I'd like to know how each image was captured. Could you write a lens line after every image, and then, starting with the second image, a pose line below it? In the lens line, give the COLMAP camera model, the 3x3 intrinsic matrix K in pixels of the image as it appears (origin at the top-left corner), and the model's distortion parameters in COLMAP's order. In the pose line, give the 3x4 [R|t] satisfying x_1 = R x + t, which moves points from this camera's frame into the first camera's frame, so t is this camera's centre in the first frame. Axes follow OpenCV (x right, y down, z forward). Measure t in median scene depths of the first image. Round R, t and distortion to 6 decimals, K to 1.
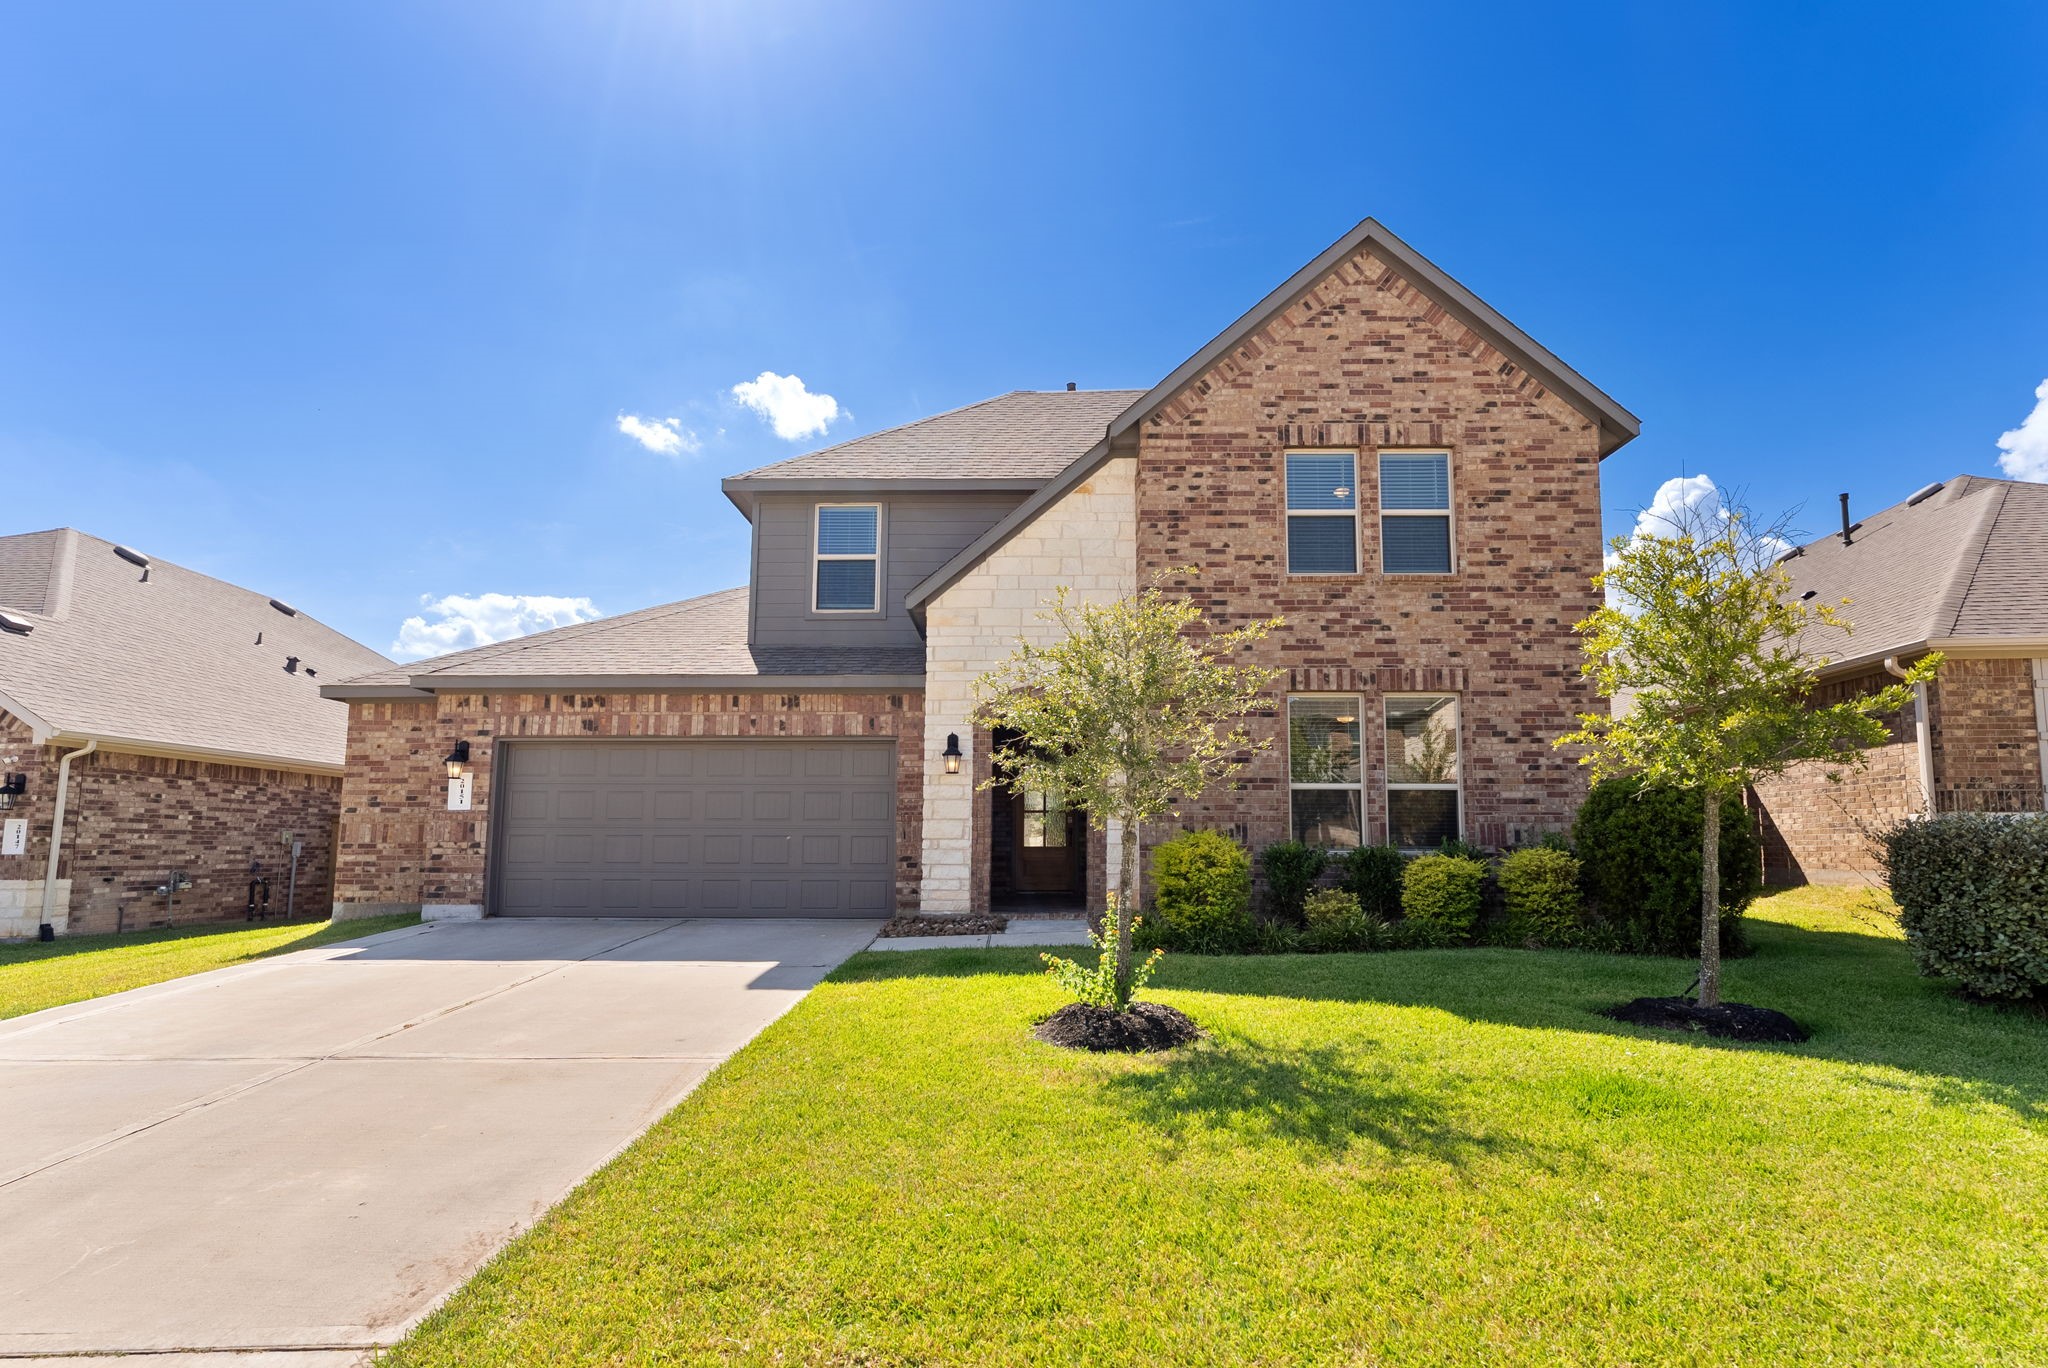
lens RADIAL K [[850.3, 0, 1028.0], [0, 850.3, 679.9], [0, 0, 1]] dist [-0.000579, -0.000042]
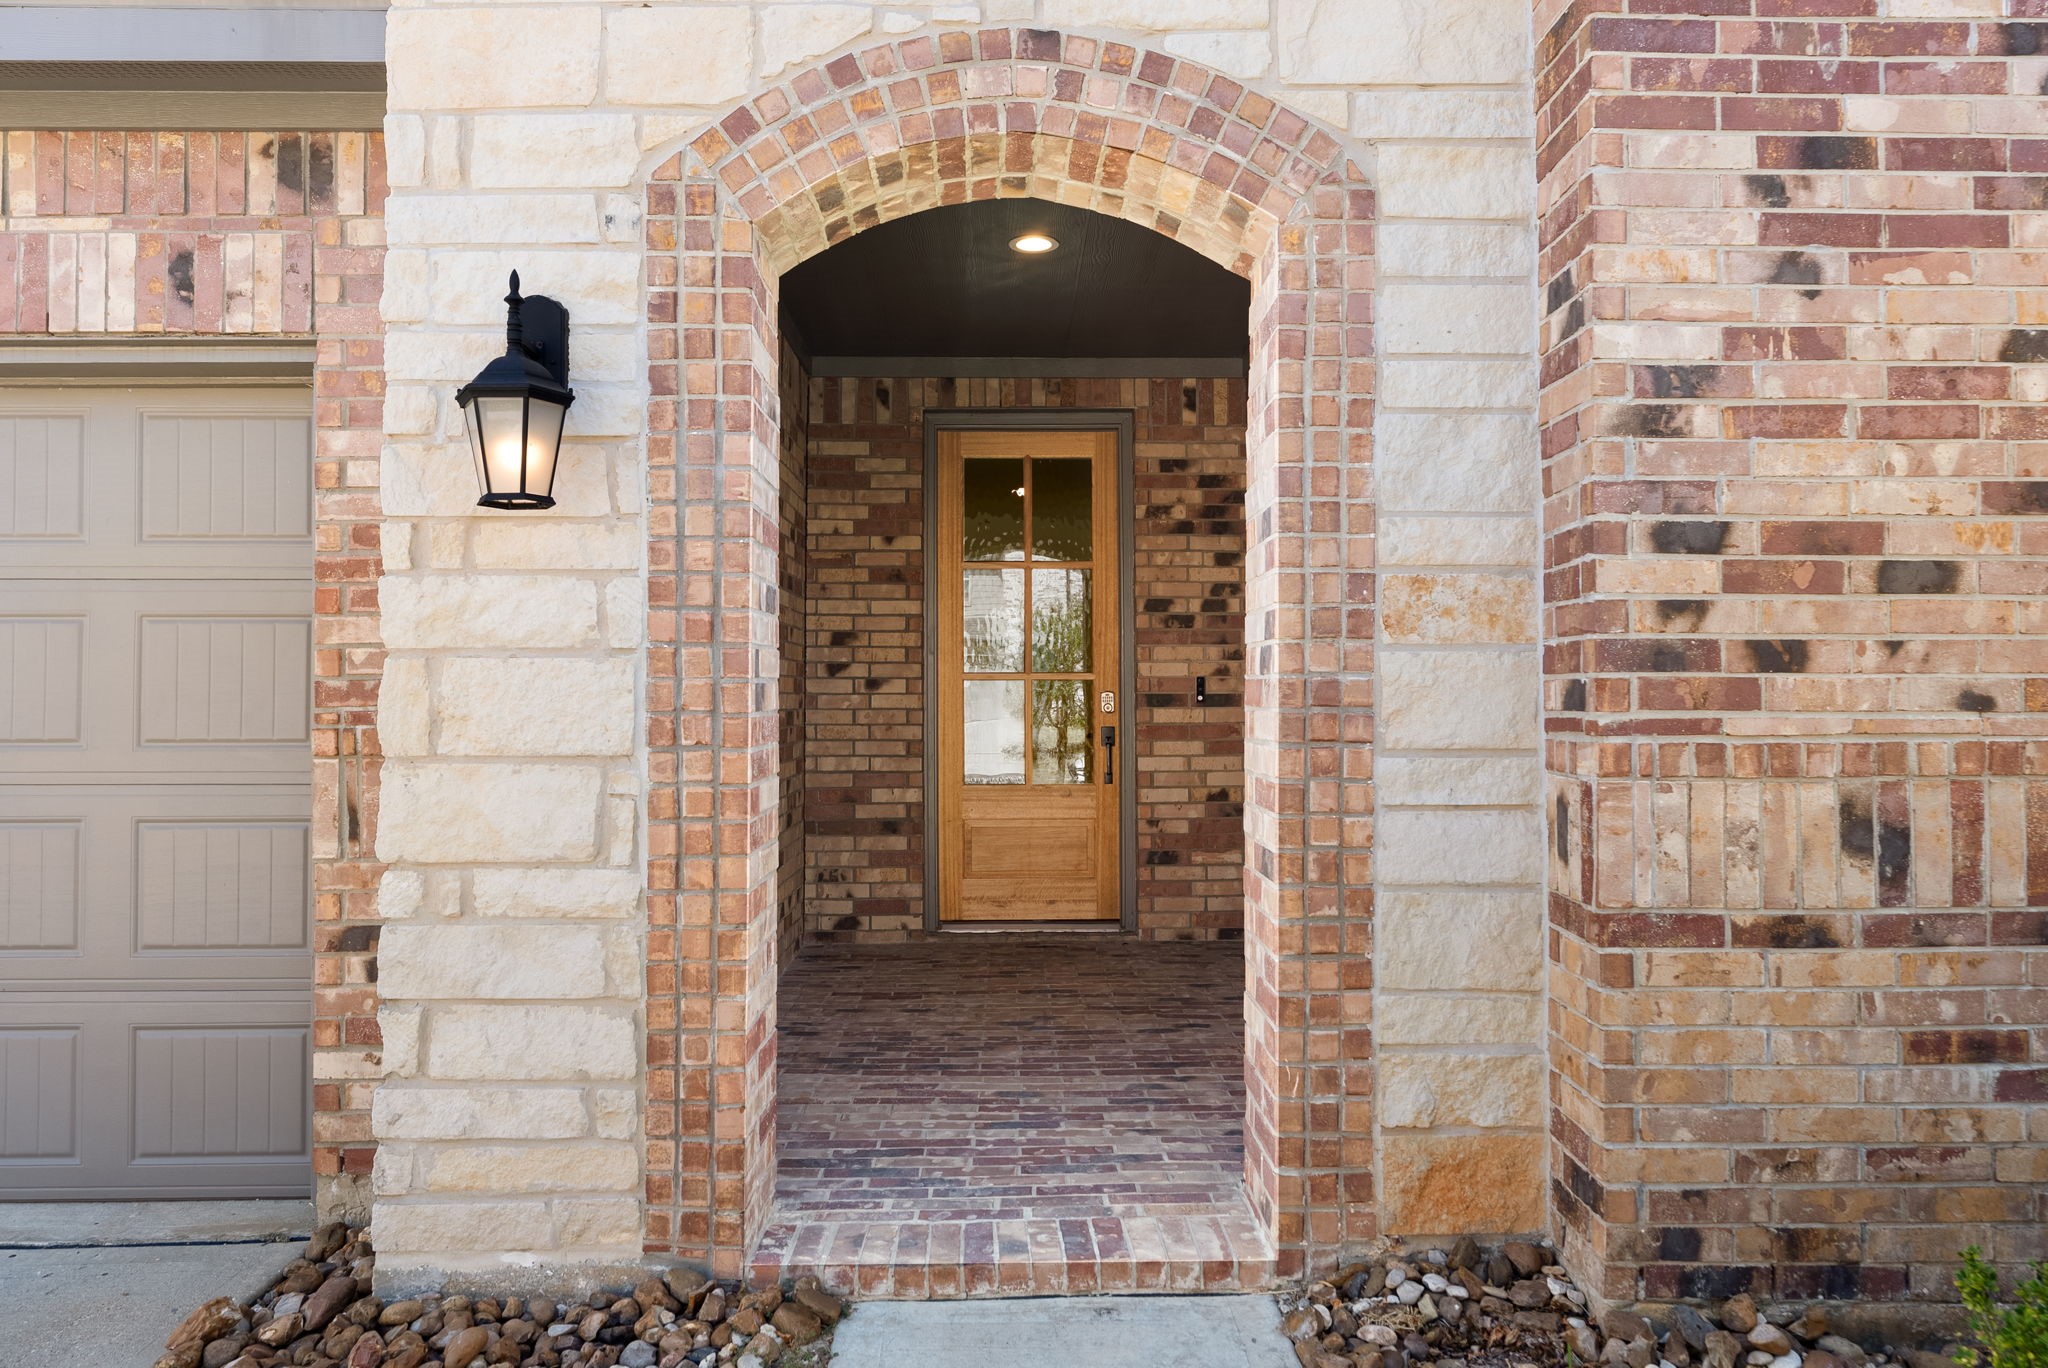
lens RADIAL K [[1332.5, 0, 1024.3], [0, 1332.5, 588.4], [0, 0, 1]] dist [0.000785, -0.000029]
pose [[0.999848, -0.002601, 0.017235, 0.010114], [0.000696, 0.993971, 0.109643, 0.091933], [-0.017417, -0.109615, 0.993822, 0.685948]]
